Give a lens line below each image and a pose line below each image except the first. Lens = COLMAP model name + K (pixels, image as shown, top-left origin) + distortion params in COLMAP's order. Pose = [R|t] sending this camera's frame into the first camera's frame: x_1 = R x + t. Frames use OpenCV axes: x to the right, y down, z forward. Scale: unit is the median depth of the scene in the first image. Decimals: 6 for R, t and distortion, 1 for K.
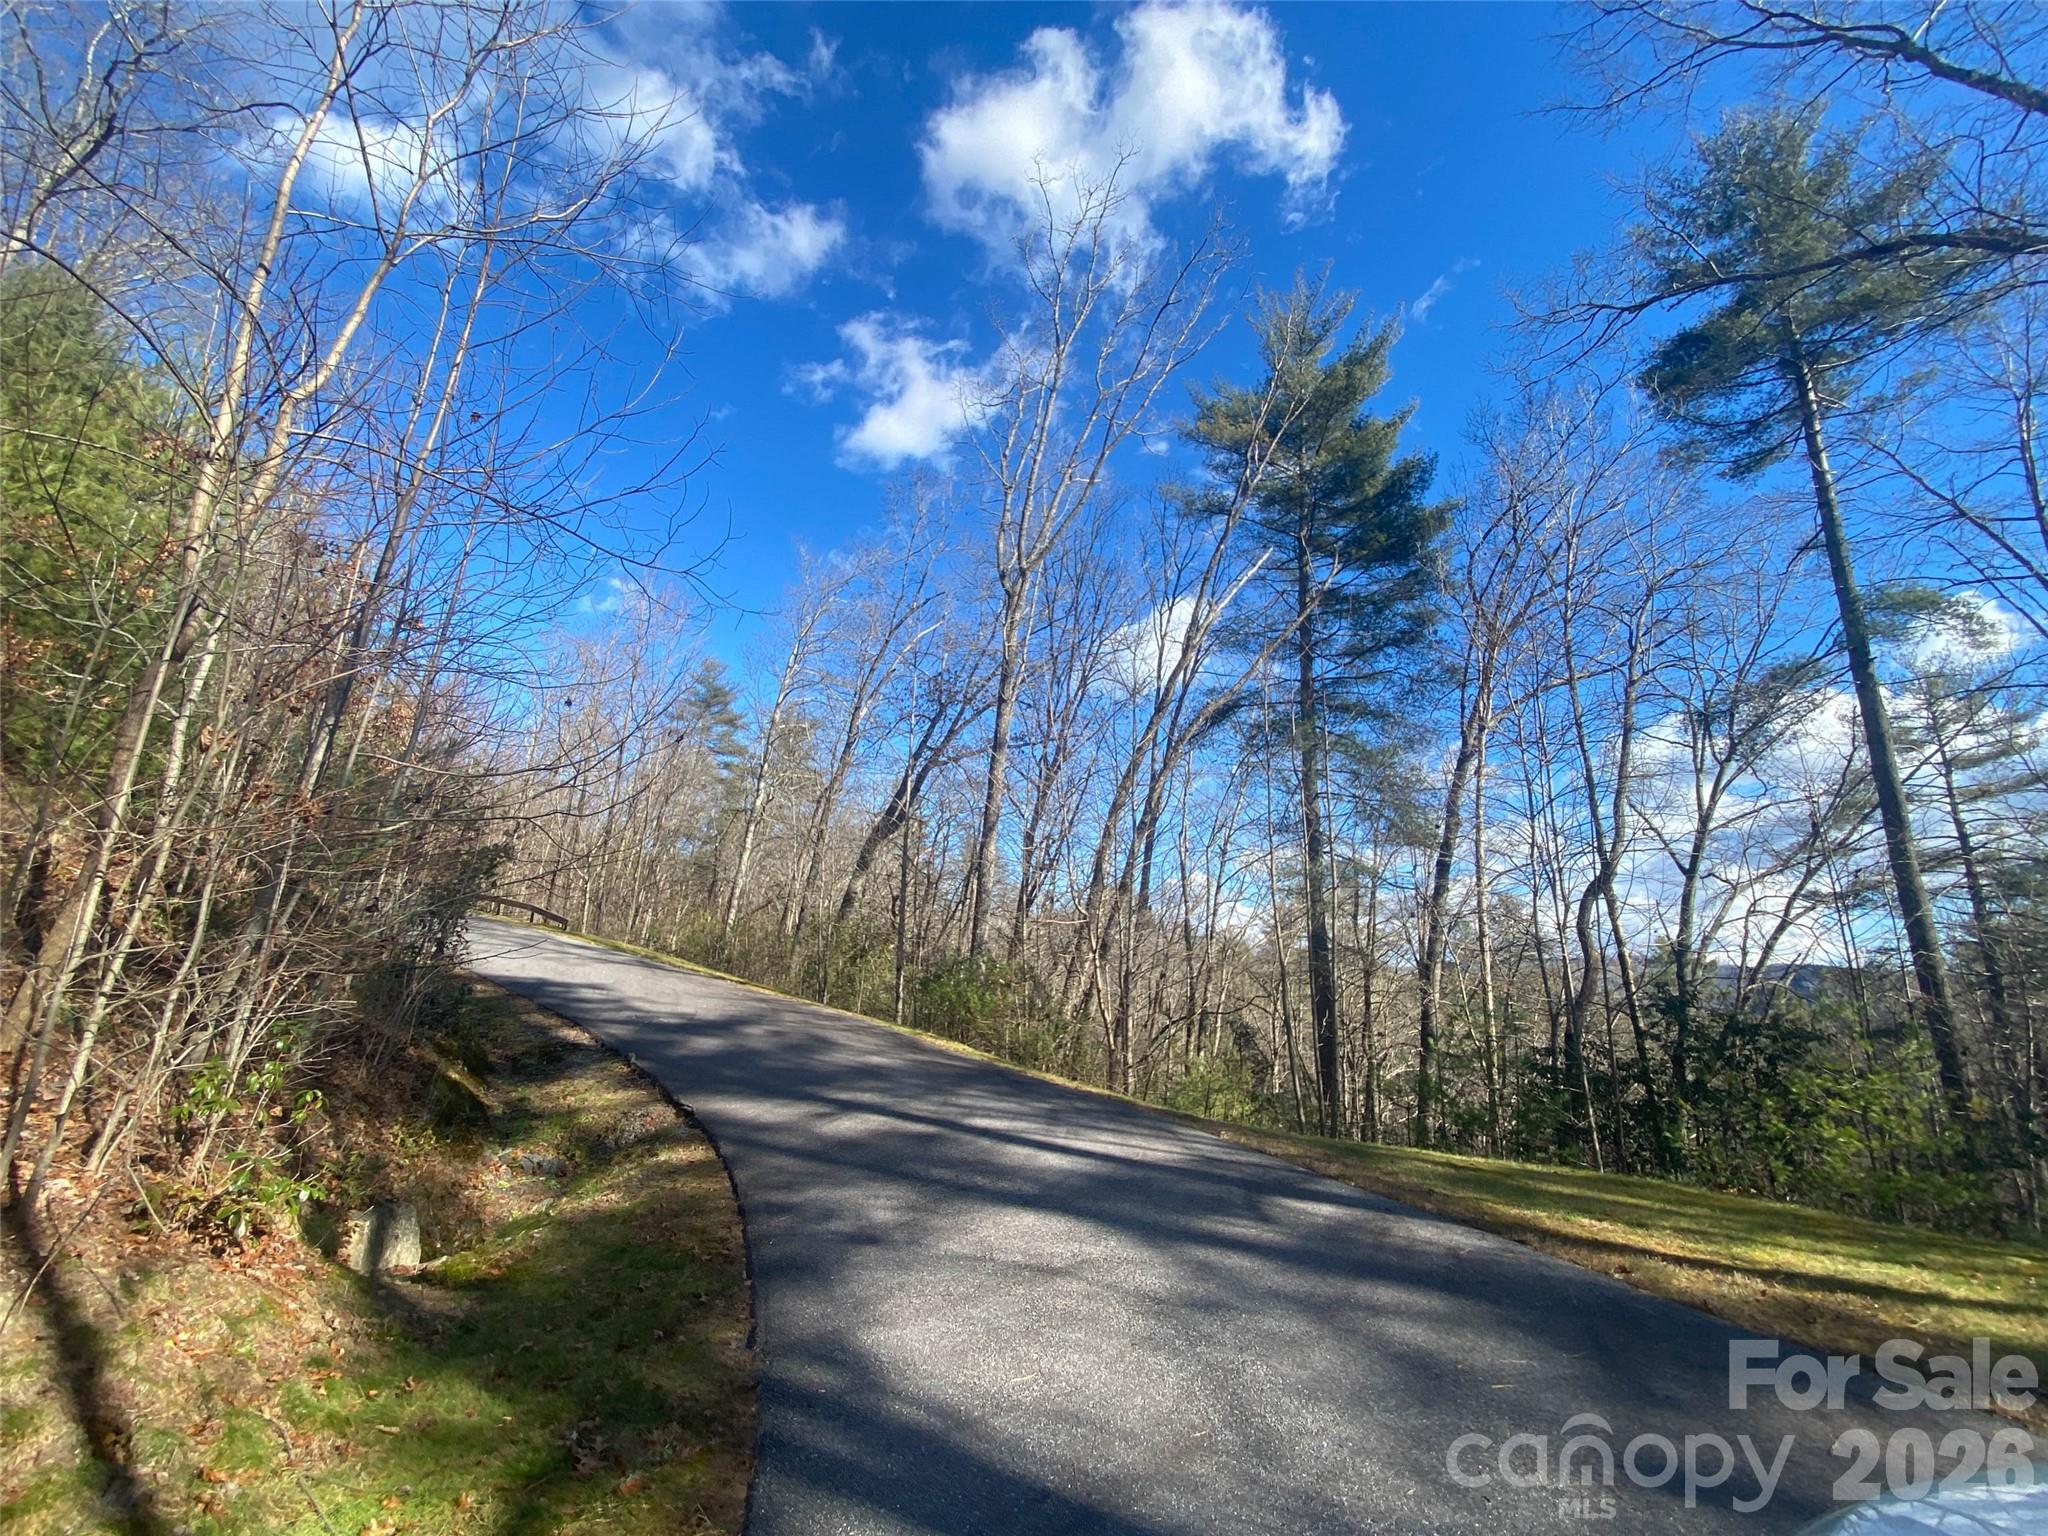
lens RADIAL K [[822.3, 0, 1030.0], [0, 822.3, 775.9], [0, 0, 1]] dist [0.009098, -0.015909]
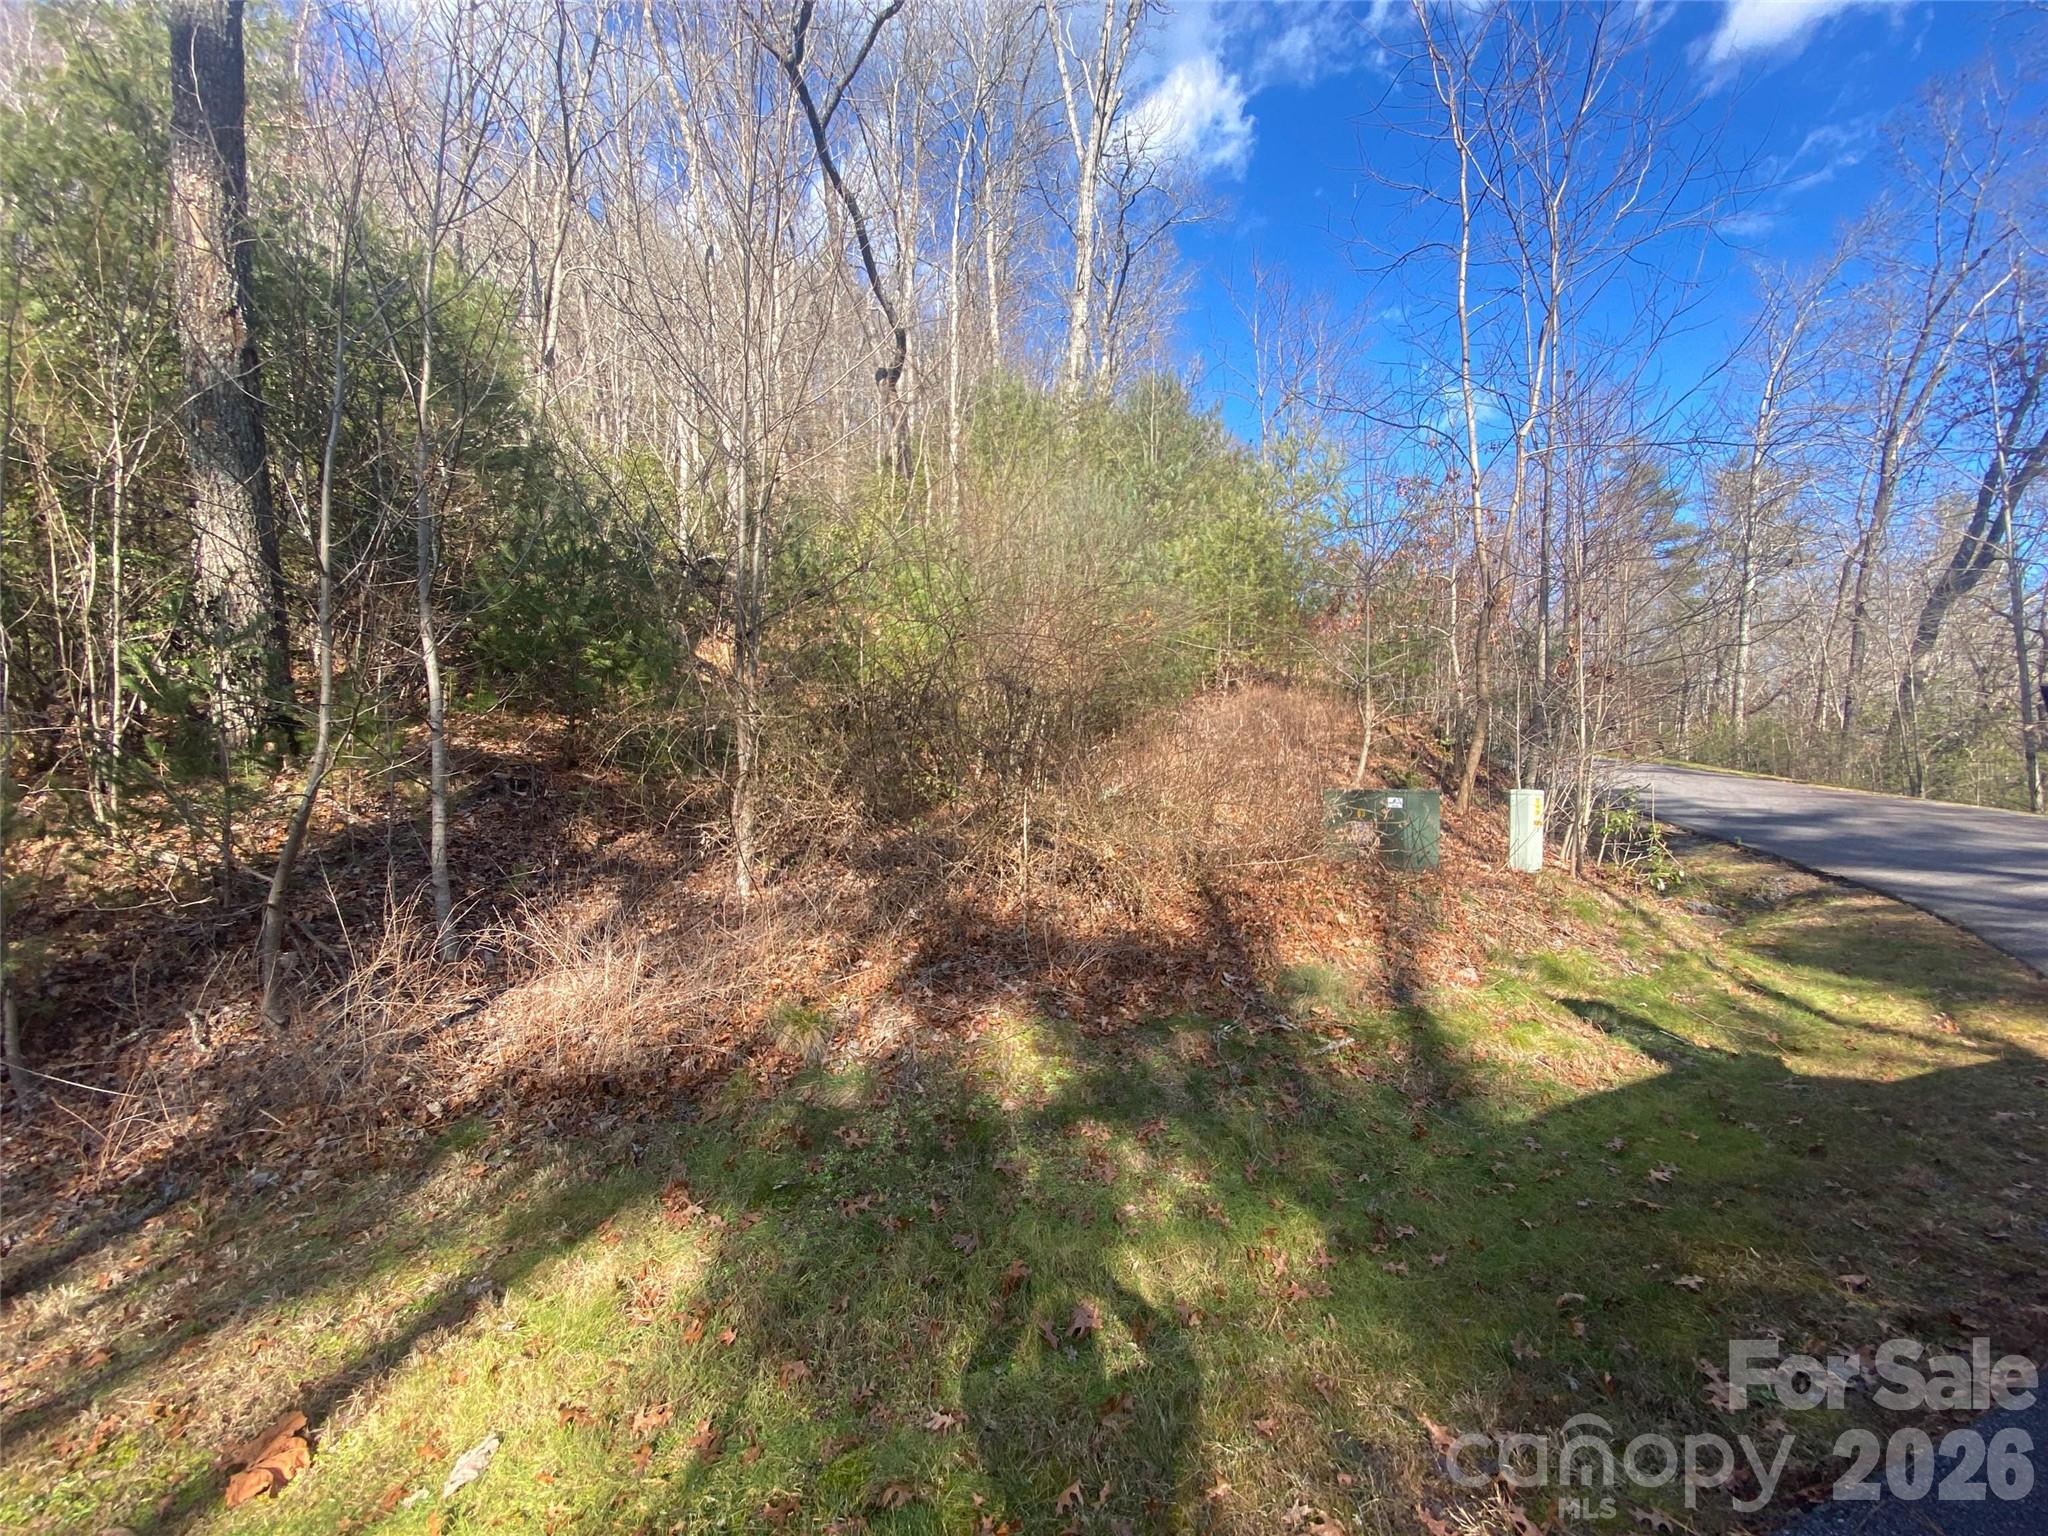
lens RADIAL K [[822.3, 0, 1030.0], [0, 822.3, 775.9], [0, 0, 1]] dist [0.009098, -0.015909]
pose [[0.522396, -0.066713, -0.850089, -0.016561], [0.239549, 0.968269, 0.071220, -0.052603], [0.818363, -0.240843, 0.521801, -0.319024]]
